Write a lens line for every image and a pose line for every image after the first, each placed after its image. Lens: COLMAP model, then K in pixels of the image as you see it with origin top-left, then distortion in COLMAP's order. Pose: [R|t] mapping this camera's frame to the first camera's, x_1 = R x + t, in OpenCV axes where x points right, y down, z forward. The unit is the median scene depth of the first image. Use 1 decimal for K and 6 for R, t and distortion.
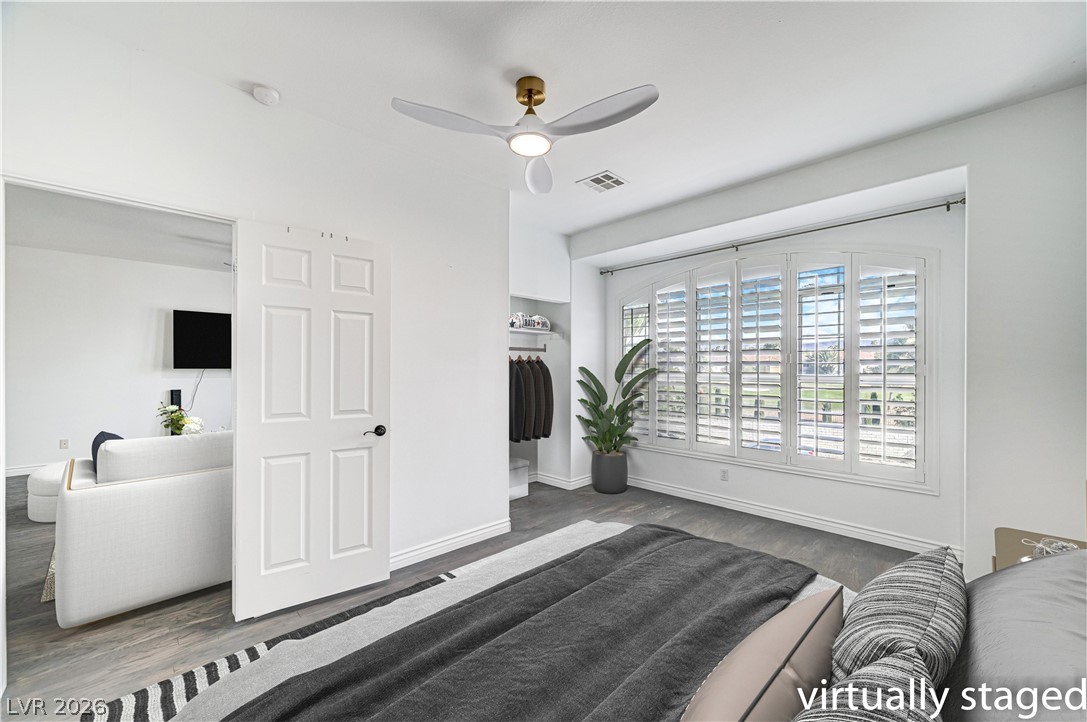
lens RADIAL K [[435.7, 0, 553.5], [0, 435.7, 364.5], [0, 0, 1]] dist [0.000785, 0.000182]
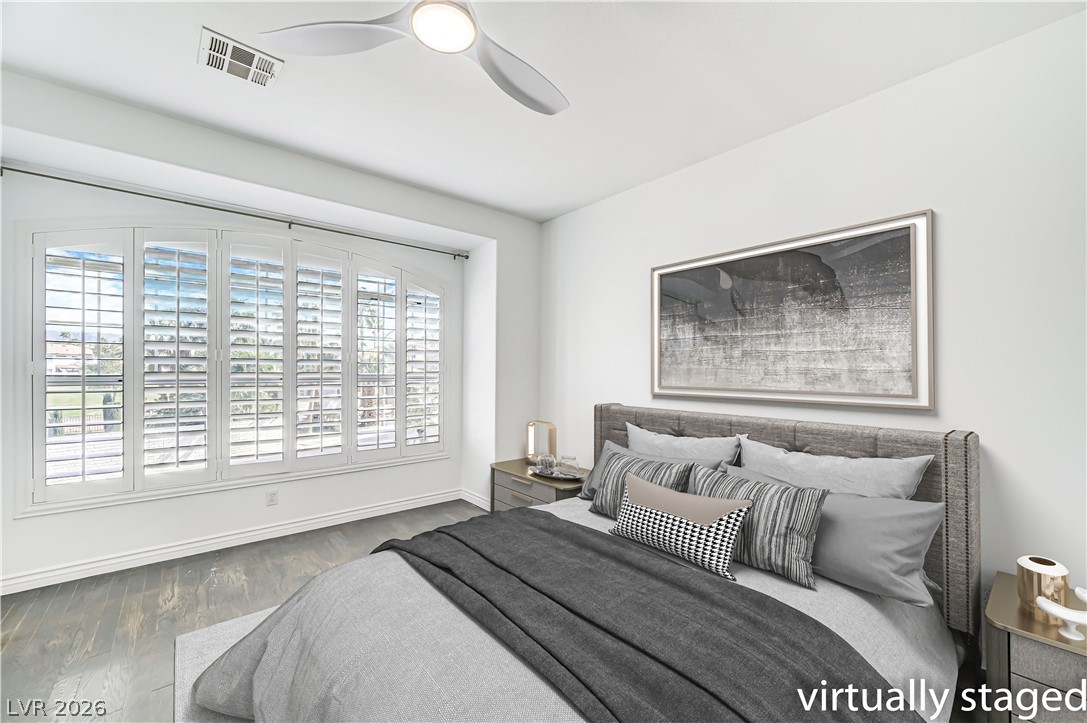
lens RADIAL K [[435.7, 0, 553.0], [0, 435.7, 367.8], [0, 0, 1]] dist [0.000785, 0.000182]
pose [[0.061273, 0.001756, 0.998120, -0.390251], [-0.013546, 0.999908, -0.000927, 0.003593], [-0.998029, -0.013463, 0.061291, 0.433751]]
